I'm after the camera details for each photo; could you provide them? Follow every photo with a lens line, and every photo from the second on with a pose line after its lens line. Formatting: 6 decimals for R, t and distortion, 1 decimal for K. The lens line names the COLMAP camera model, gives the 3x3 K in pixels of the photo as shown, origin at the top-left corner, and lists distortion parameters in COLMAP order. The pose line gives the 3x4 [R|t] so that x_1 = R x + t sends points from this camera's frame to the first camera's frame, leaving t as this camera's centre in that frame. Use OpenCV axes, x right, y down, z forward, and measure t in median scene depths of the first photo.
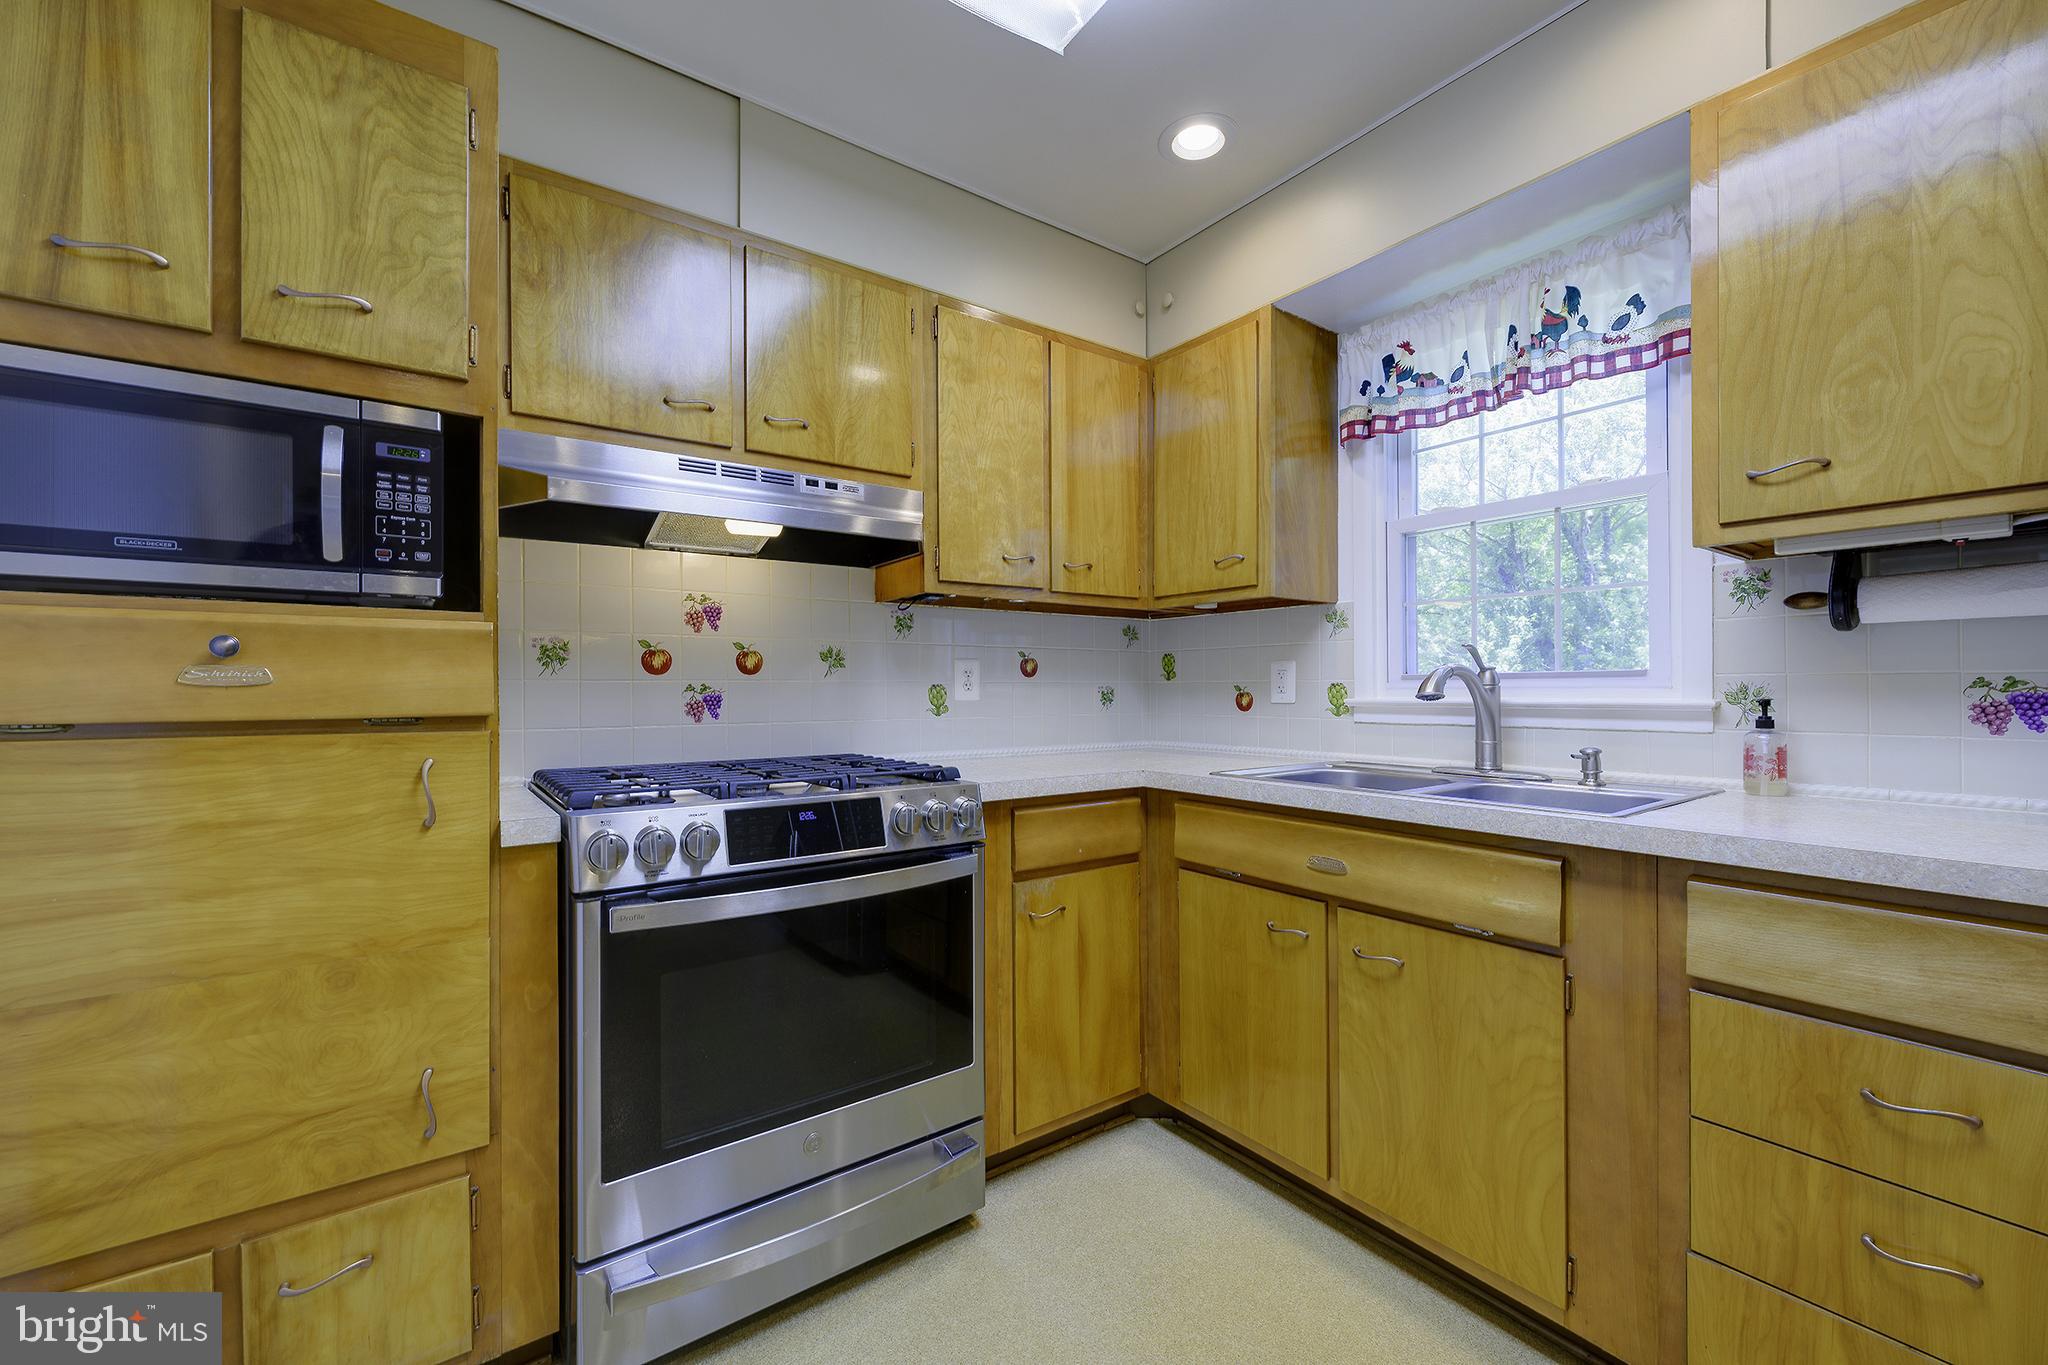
lens RADIAL K [[820.4, 0, 1037.2], [0, 820.4, 682.1], [0, 0, 1]] dist [0.000041, 0.000115]
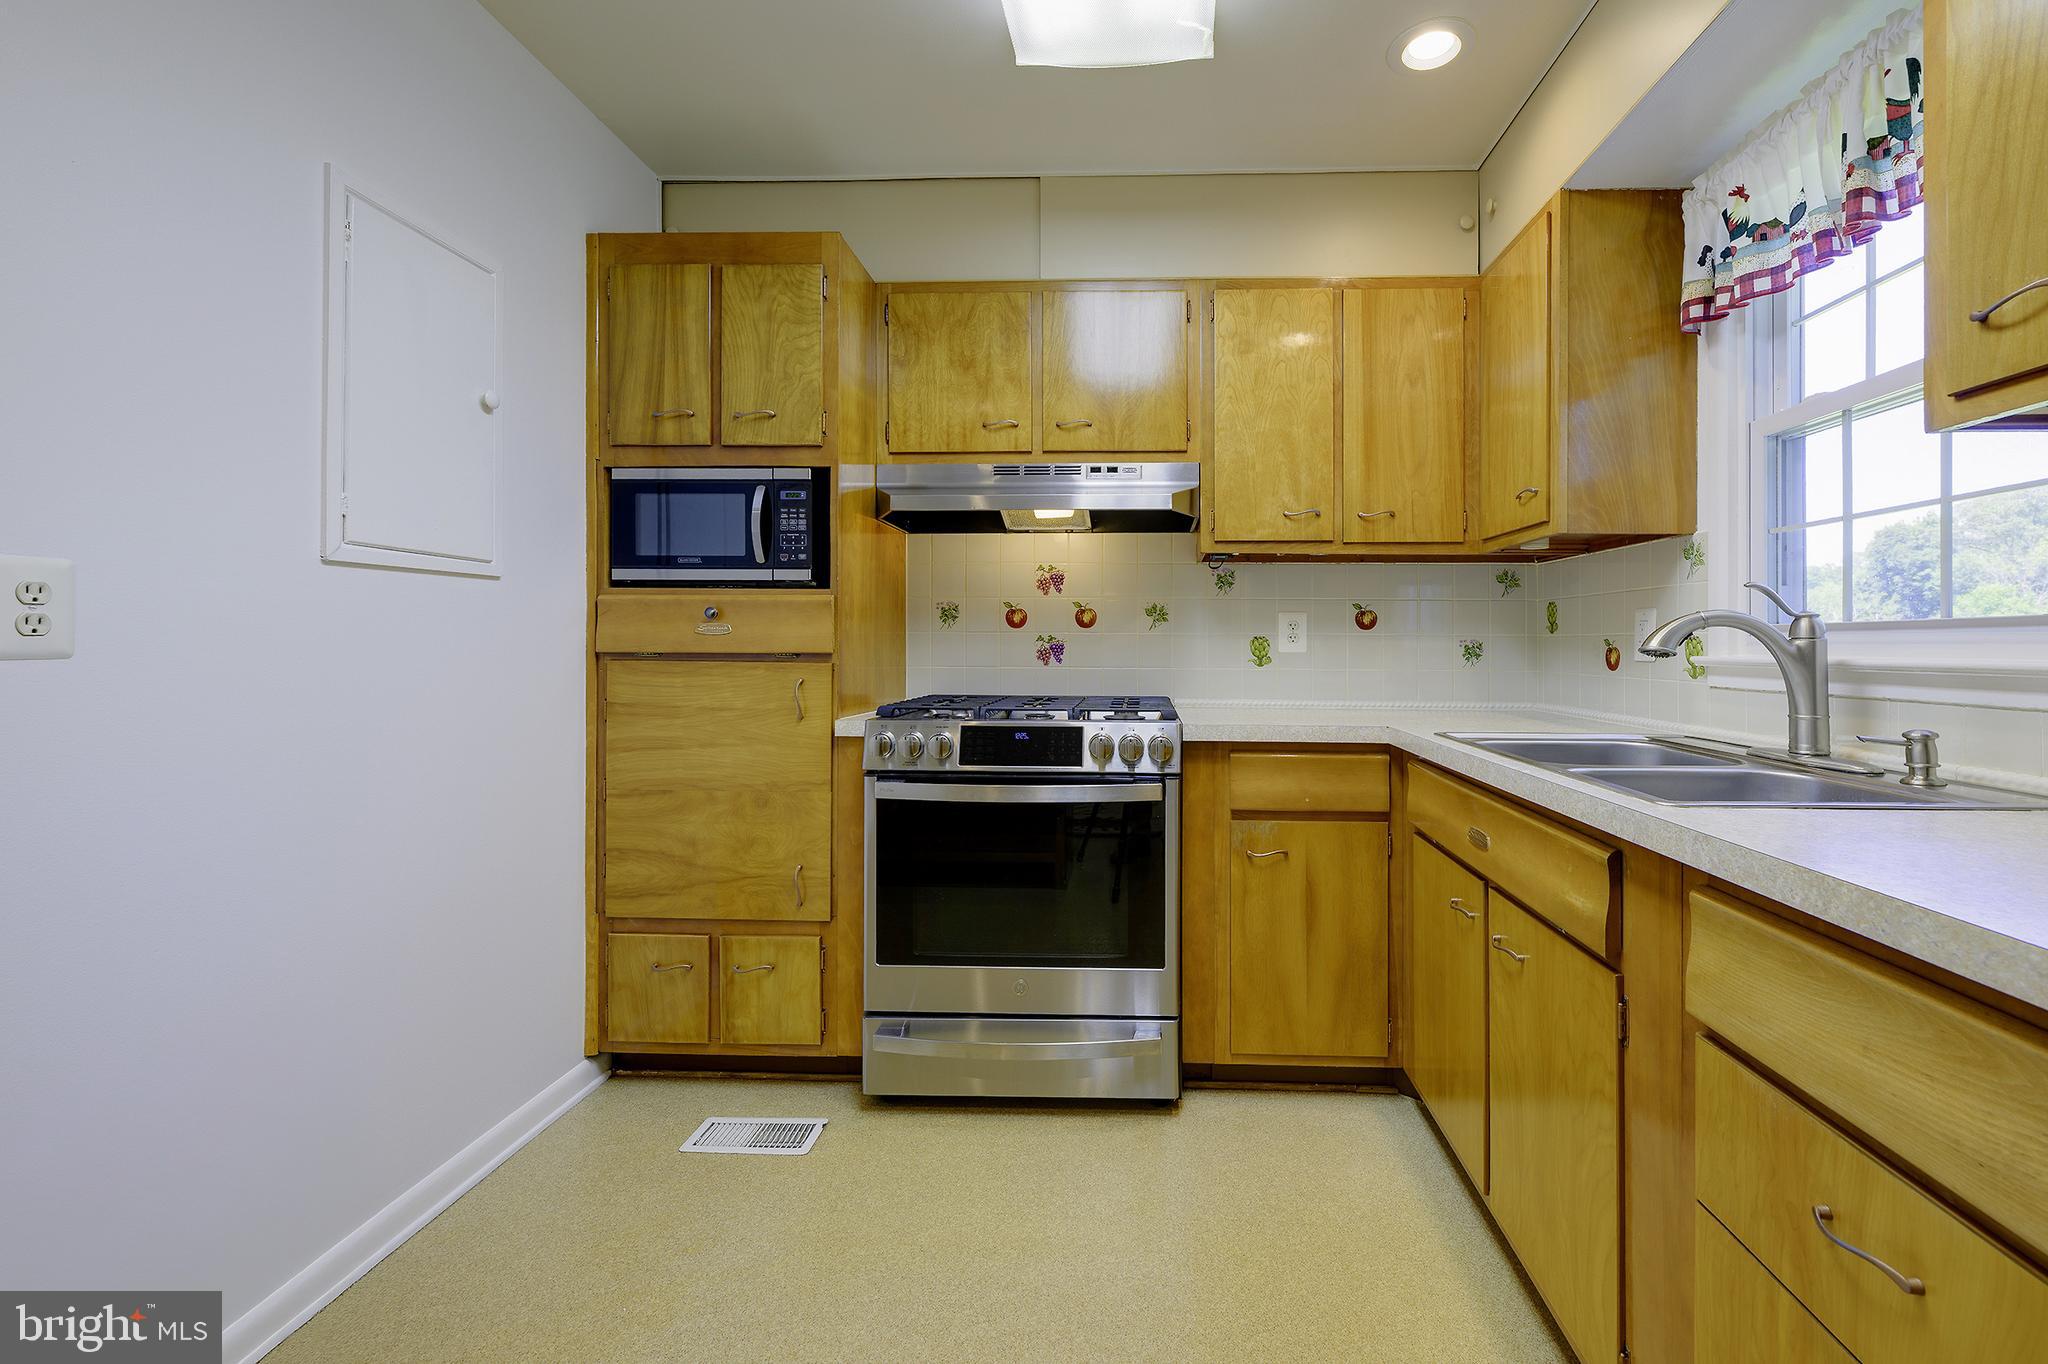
lens RADIAL K [[850.6, 0, 1119.5], [0, 850.6, 640.9], [0, 0, 1]] dist [-0.001761, -0.000087]
pose [[0.787271, 0.005965, -0.616578, 0.576961], [-0.002970, 0.999978, 0.005883, 0.003507], [0.616600, -0.002801, 0.787272, 0.030740]]
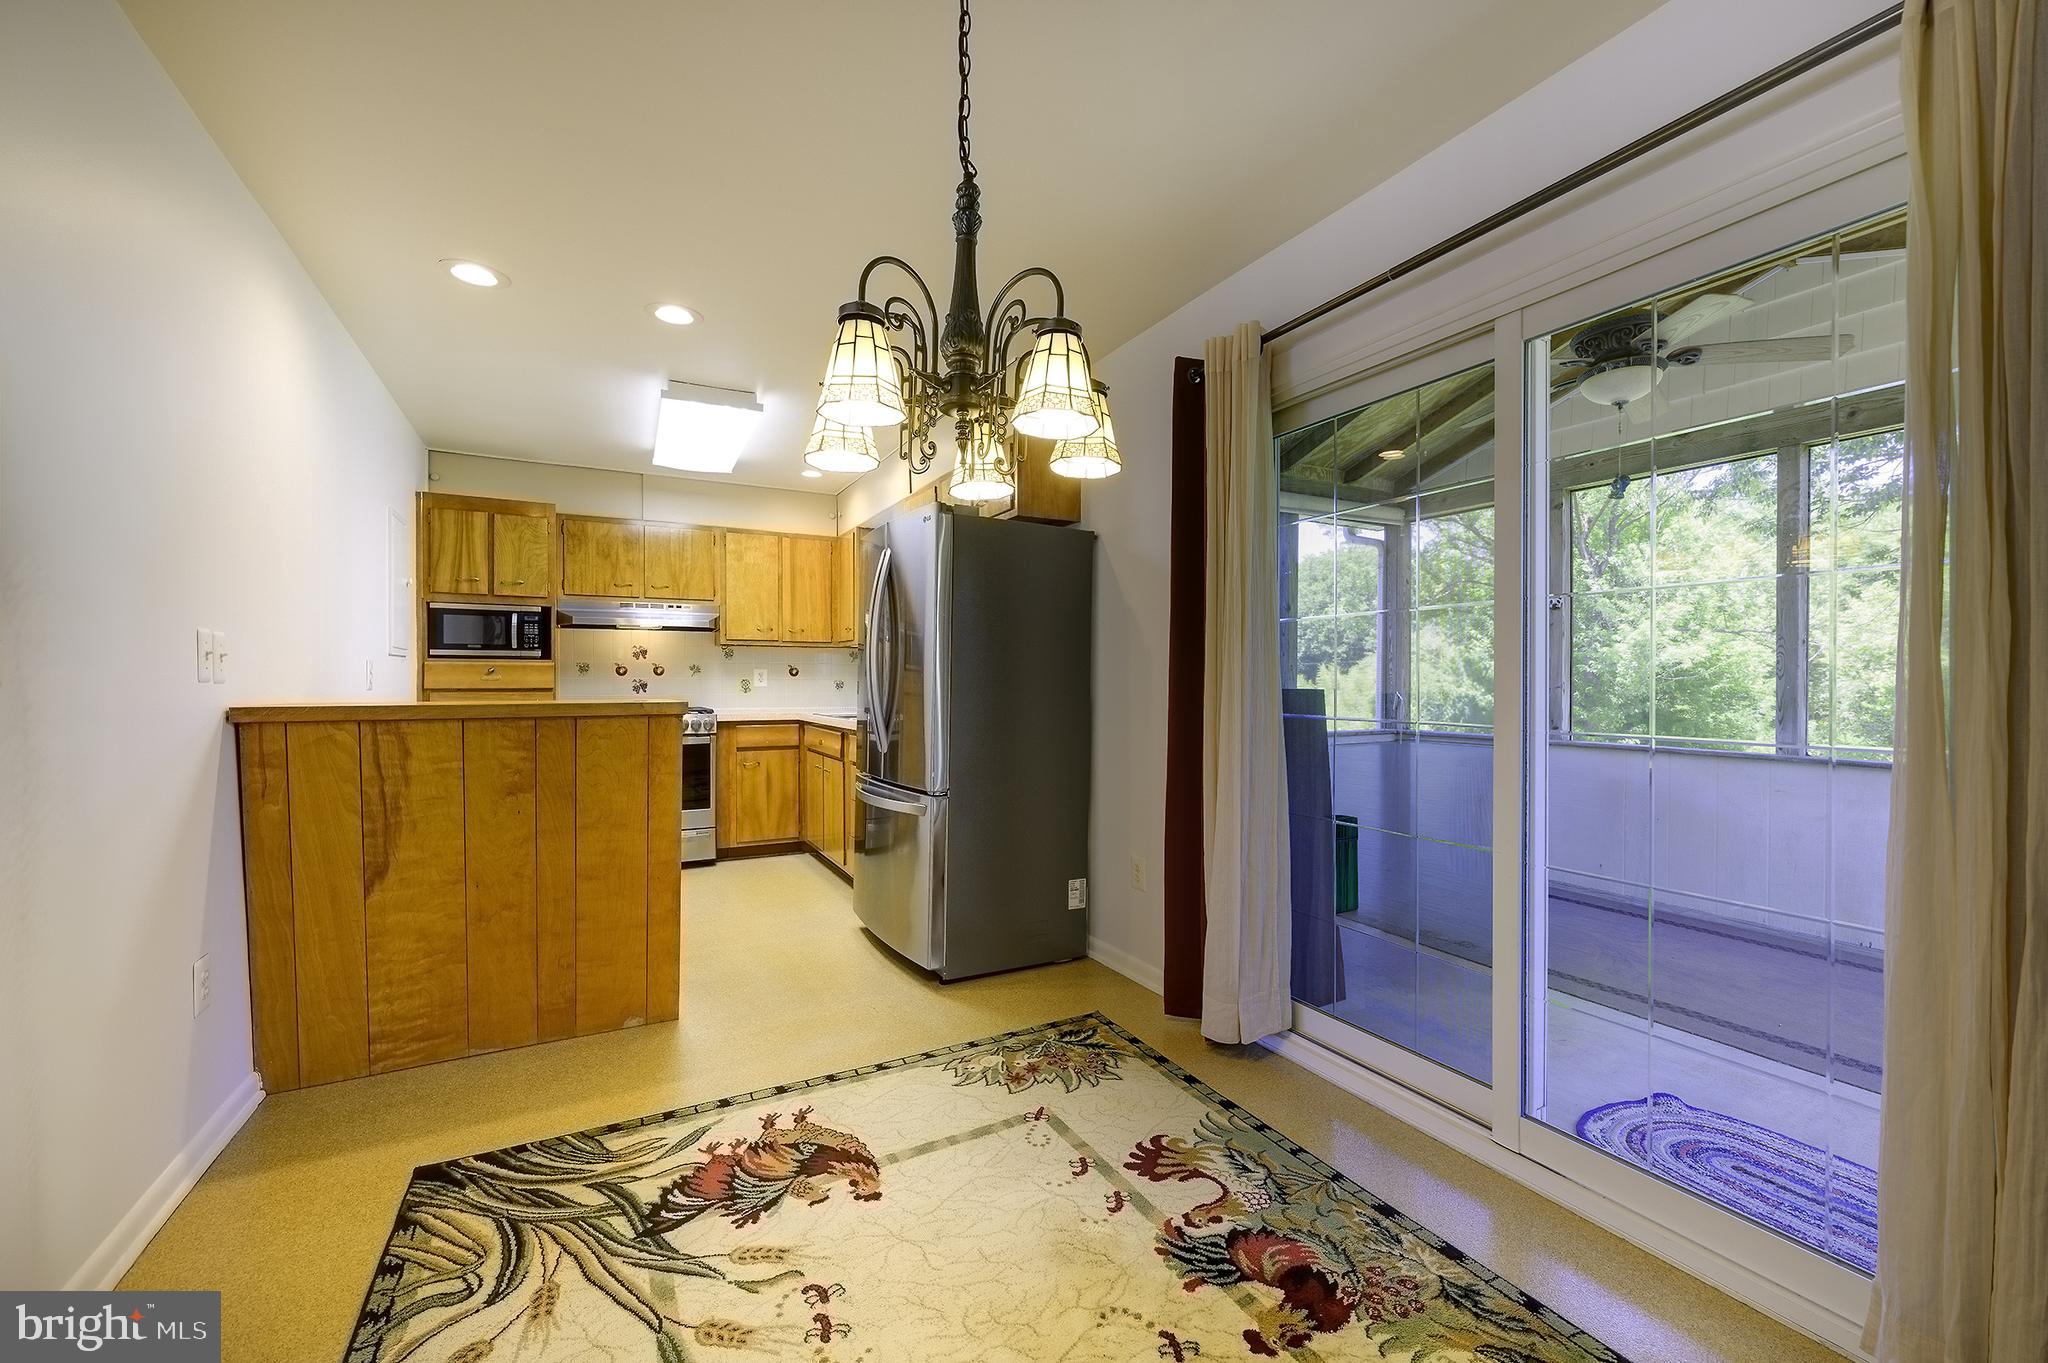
lens RADIAL K [[810.6, 0, 1033.4], [0, 810.6, 684.8], [0, 0, 1]] dist [-0.000393, 0.000185]
pose [[0.991173, 0.005168, -0.132474, 1.401097], [-0.003463, 0.999908, 0.013101, -0.021808], [0.132529, -0.012527, 0.991100, -1.665553]]
